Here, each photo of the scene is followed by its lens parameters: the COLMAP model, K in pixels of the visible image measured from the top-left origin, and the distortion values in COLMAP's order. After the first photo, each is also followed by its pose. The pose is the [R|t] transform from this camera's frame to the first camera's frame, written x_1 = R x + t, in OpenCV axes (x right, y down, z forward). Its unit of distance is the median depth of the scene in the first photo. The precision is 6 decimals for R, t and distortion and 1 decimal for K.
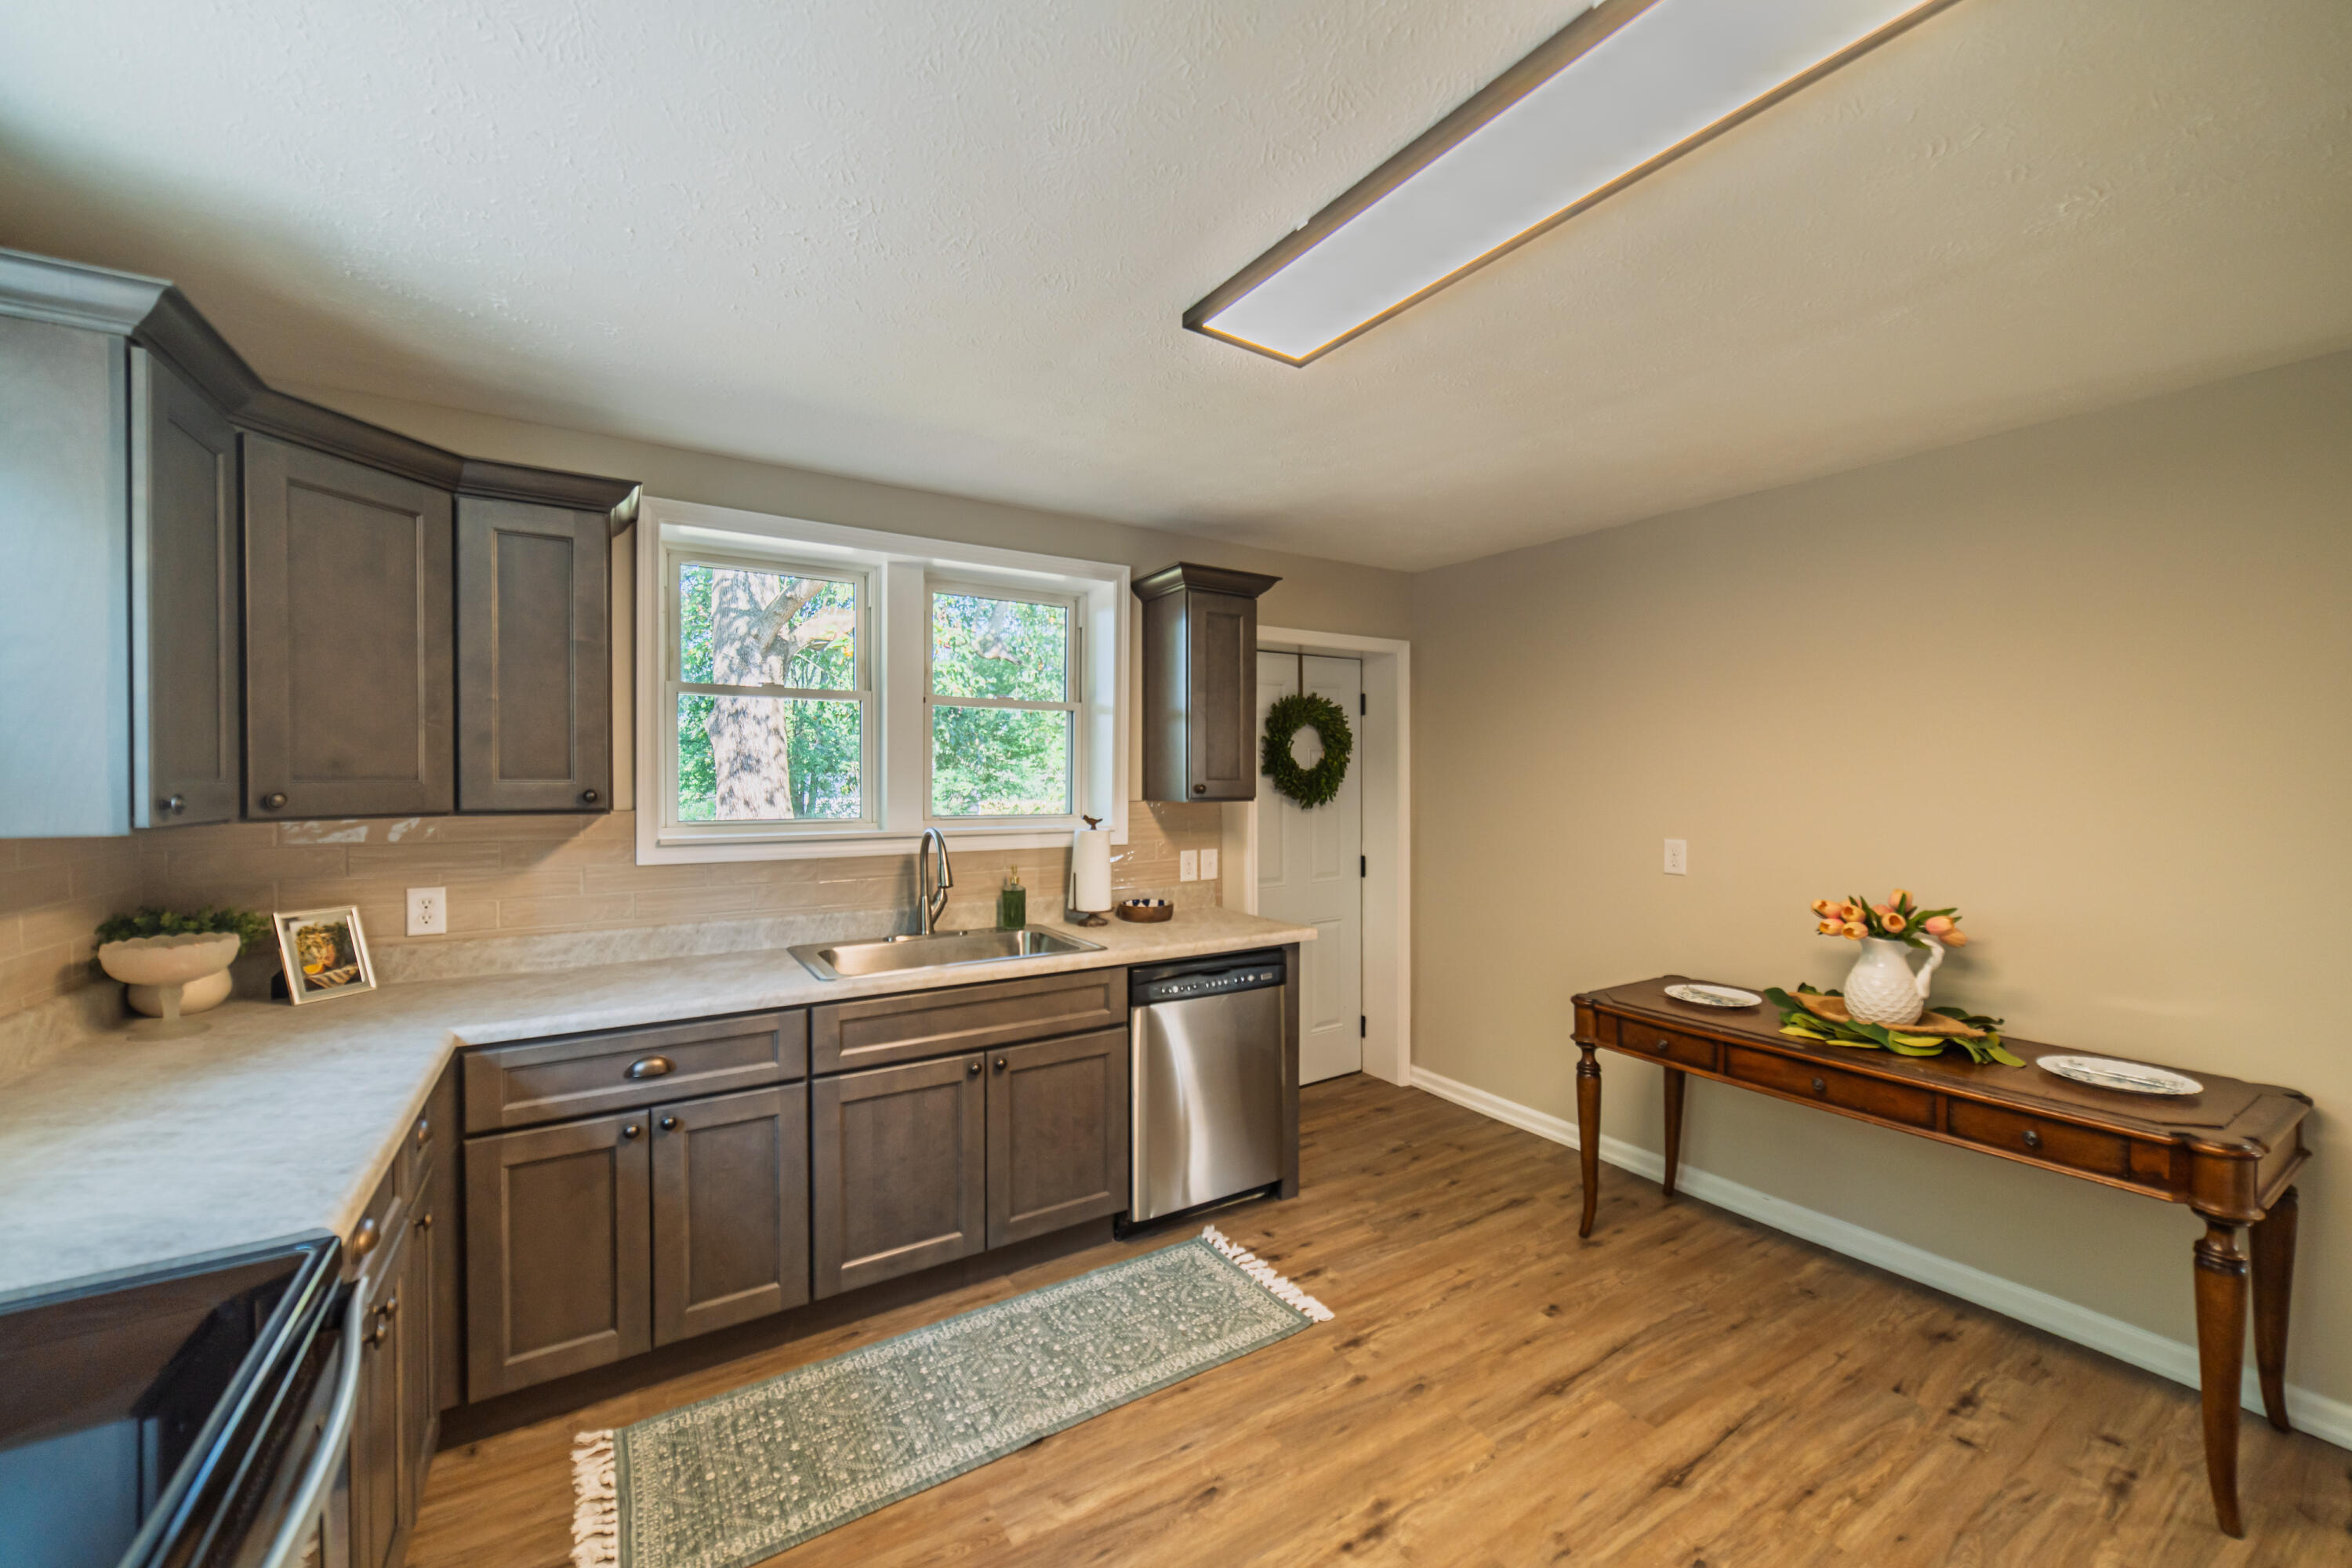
lens RADIAL K [[913.9, 0, 1178.4], [0, 913.9, 785.0], [0, 0, 1]] dist [-0.007082, 0.000236]
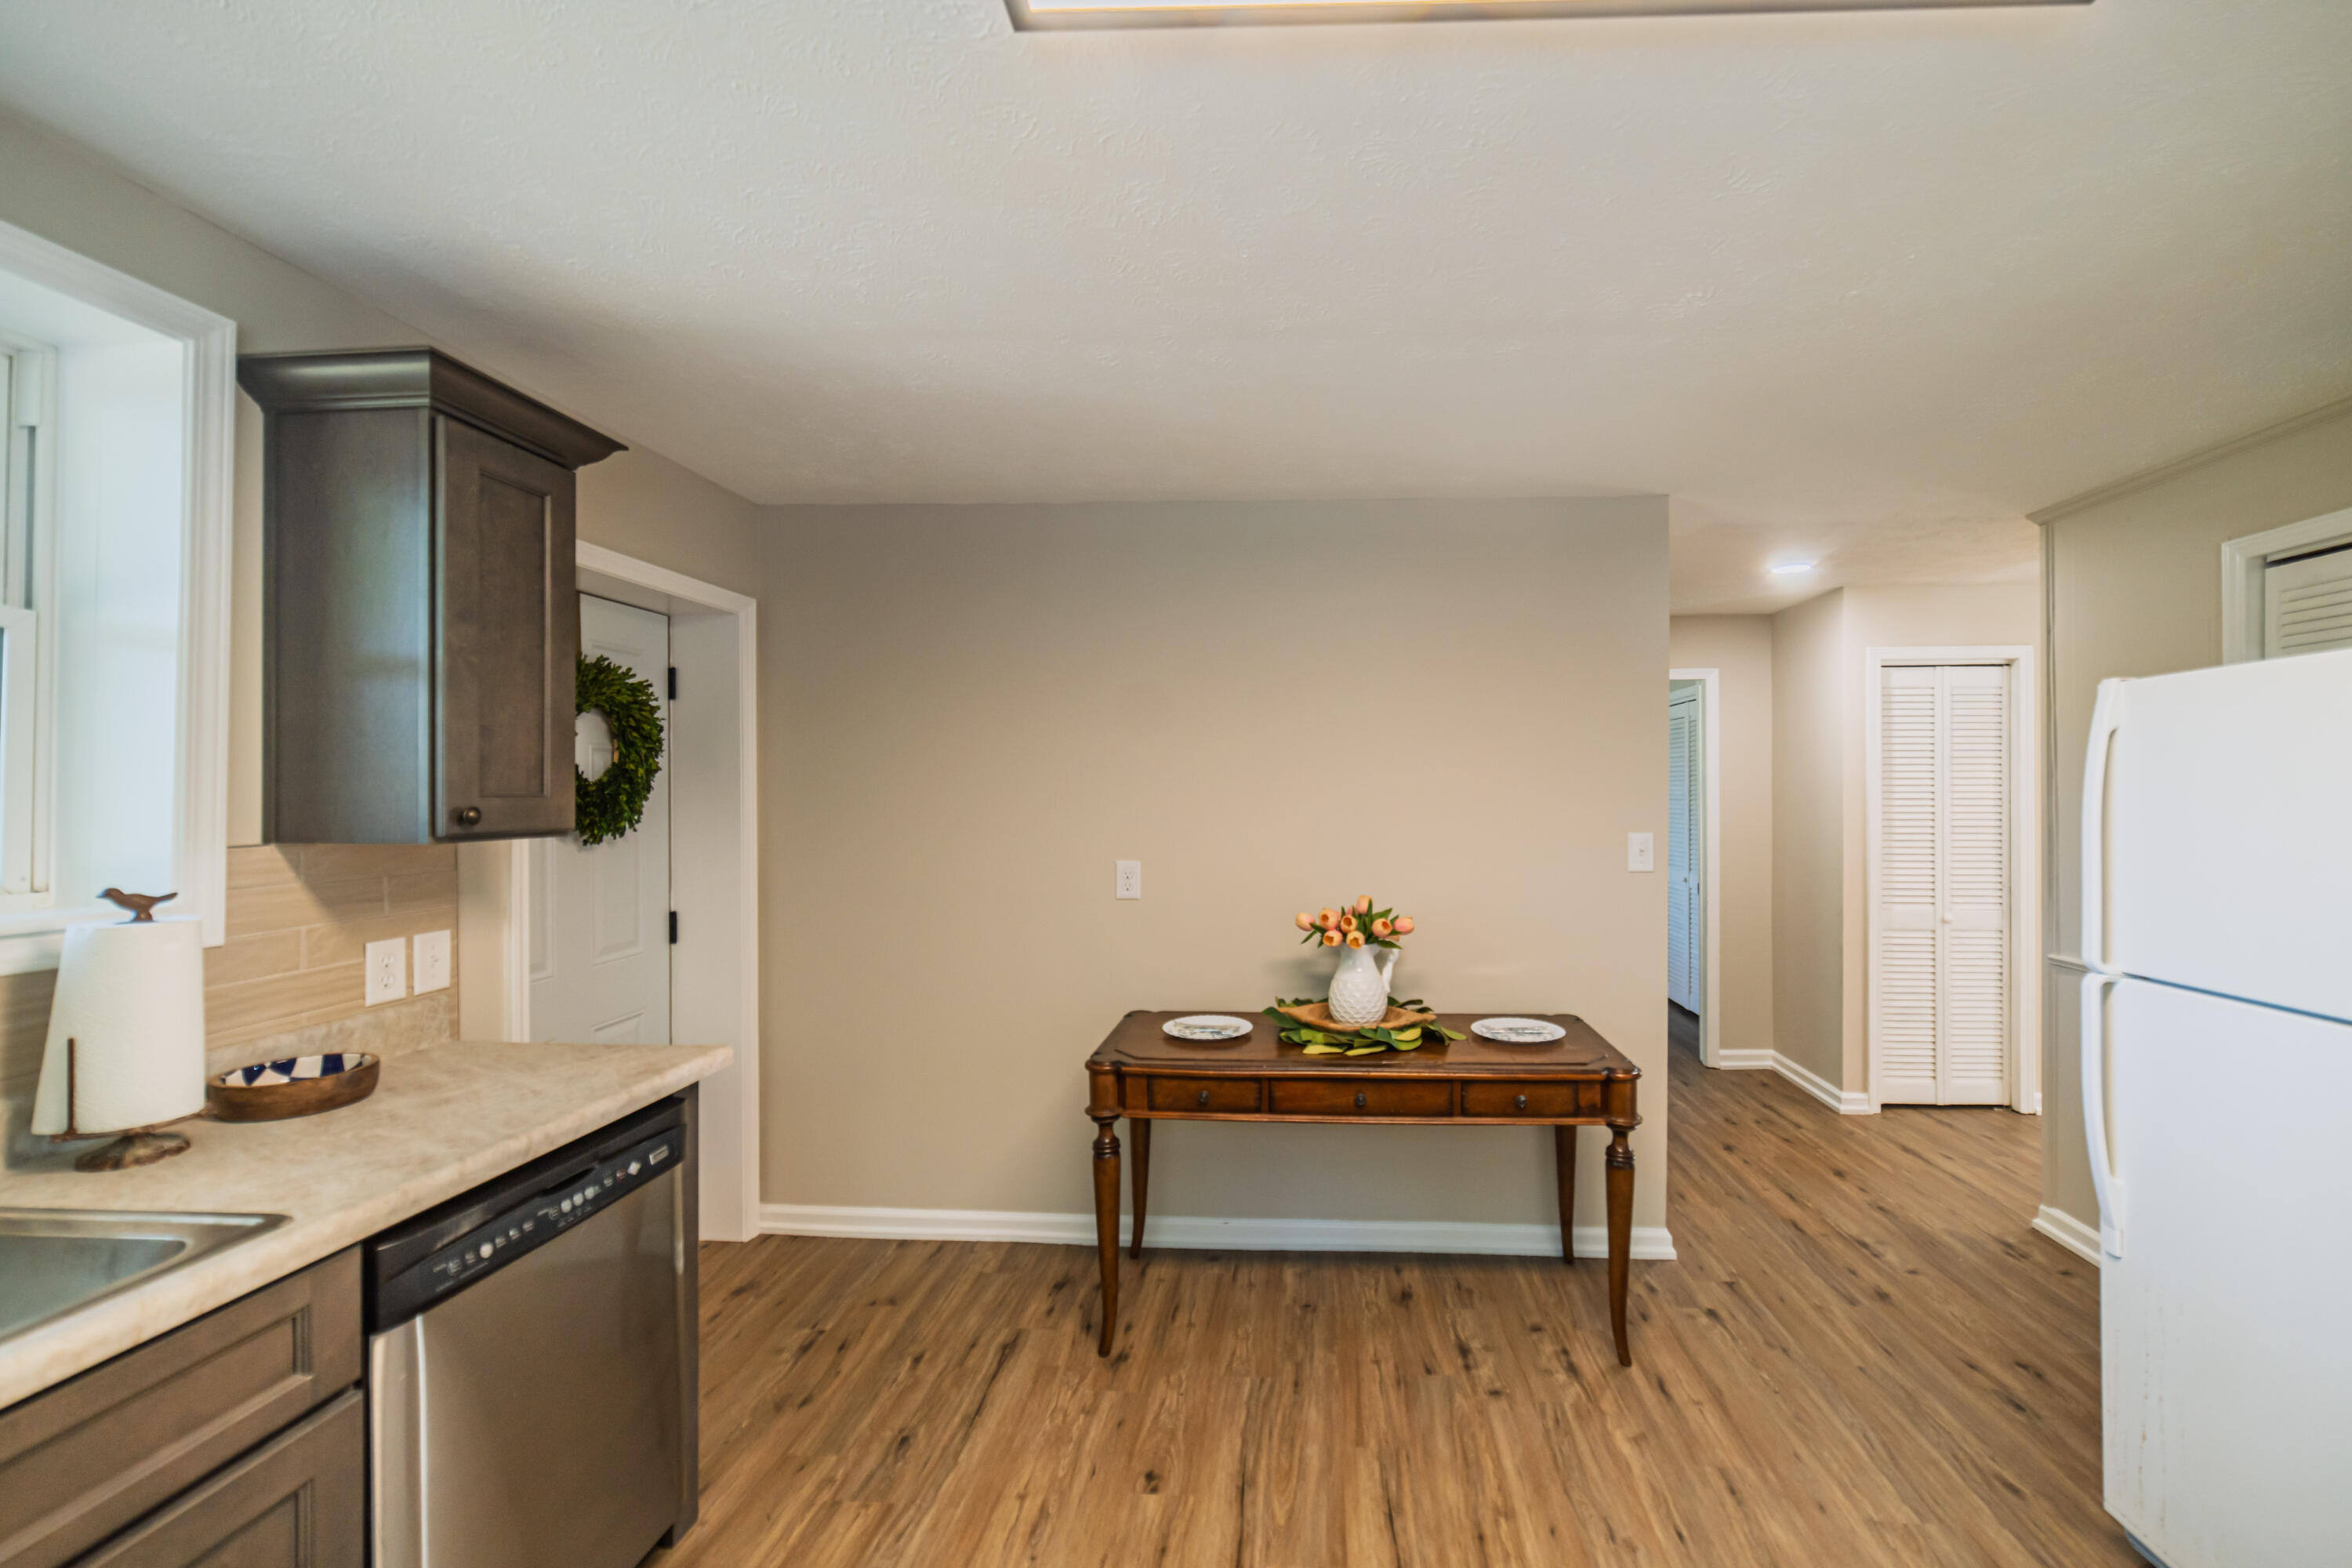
lens RADIAL K [[913.9, 0, 1172.5], [0, 913.9, 784.3], [0, 0, 1]] dist [-0.007082, 0.000236]
pose [[0.576426, 0.005910, 0.817128, -0.175429], [0.008447, 0.999877, -0.013190, -0.003682], [-0.817105, 0.014505, 0.576306, 0.435748]]
